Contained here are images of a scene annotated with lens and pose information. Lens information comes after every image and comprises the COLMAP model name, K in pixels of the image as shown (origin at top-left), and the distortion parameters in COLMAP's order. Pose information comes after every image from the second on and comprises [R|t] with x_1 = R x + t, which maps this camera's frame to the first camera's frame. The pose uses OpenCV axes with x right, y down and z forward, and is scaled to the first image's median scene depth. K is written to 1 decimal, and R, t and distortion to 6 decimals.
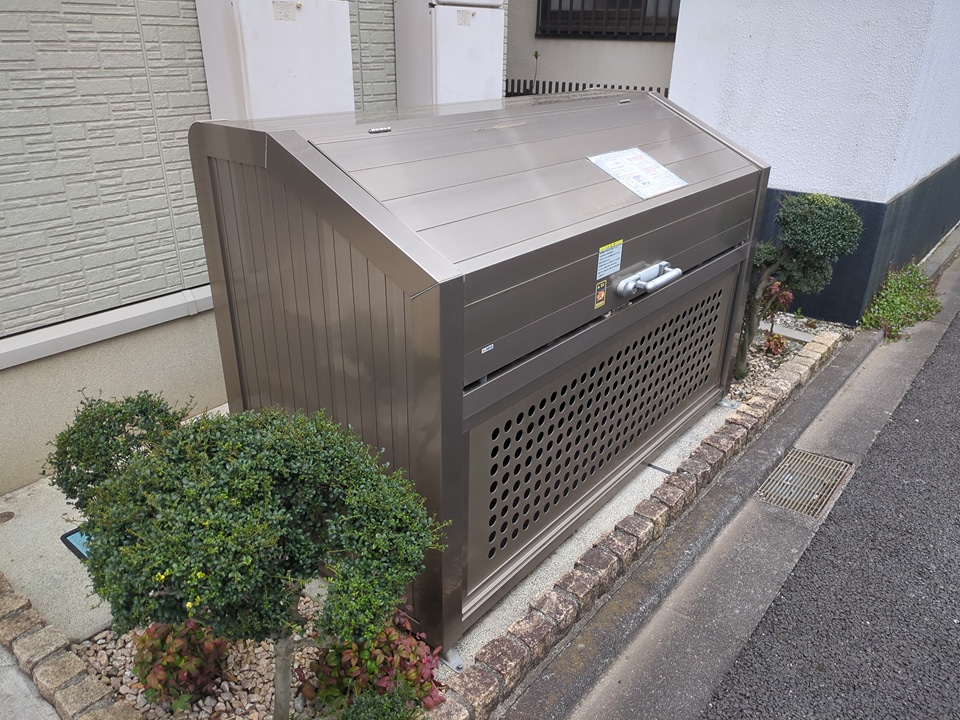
lens RADIAL K [[708.9, 0, 483.9], [0, 708.9, 339.7], [0, 0, 1]] dist [0.001917, 0.000959]
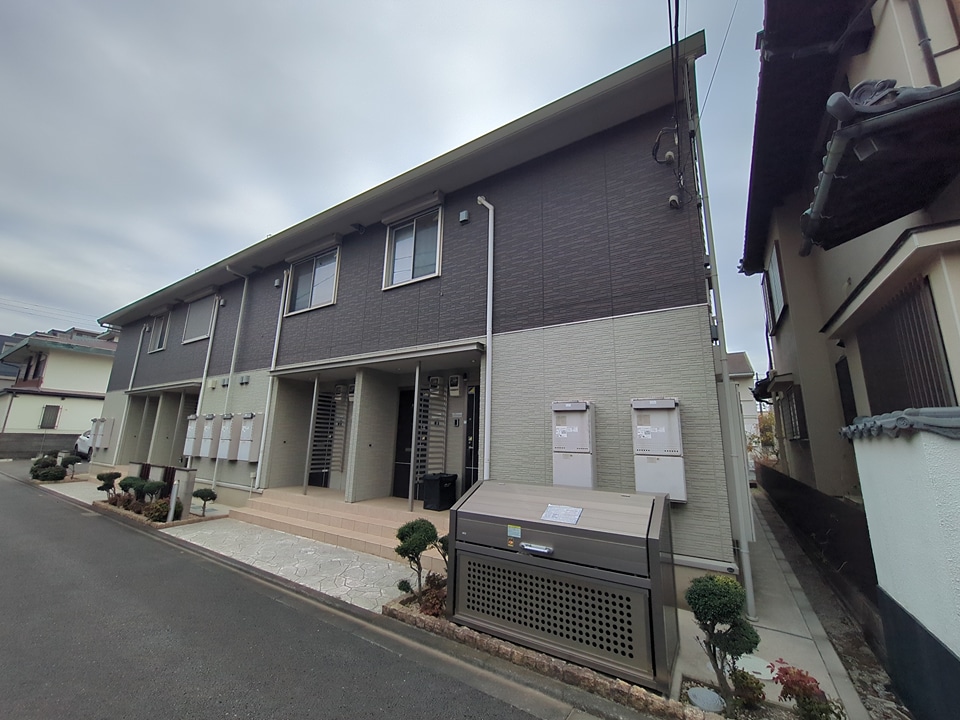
lens RADIAL K [[380.3, 0, 480.0], [0, 380.3, 360.0], [0, 0, 1]] dist [-0.000078, 0.000123]
pose [[0.126738, -0.219083, -0.967440, 1.951433], [-0.414528, 0.874361, -0.252309, -0.285763], [0.901168, 0.433008, 0.019999, 0.475185]]
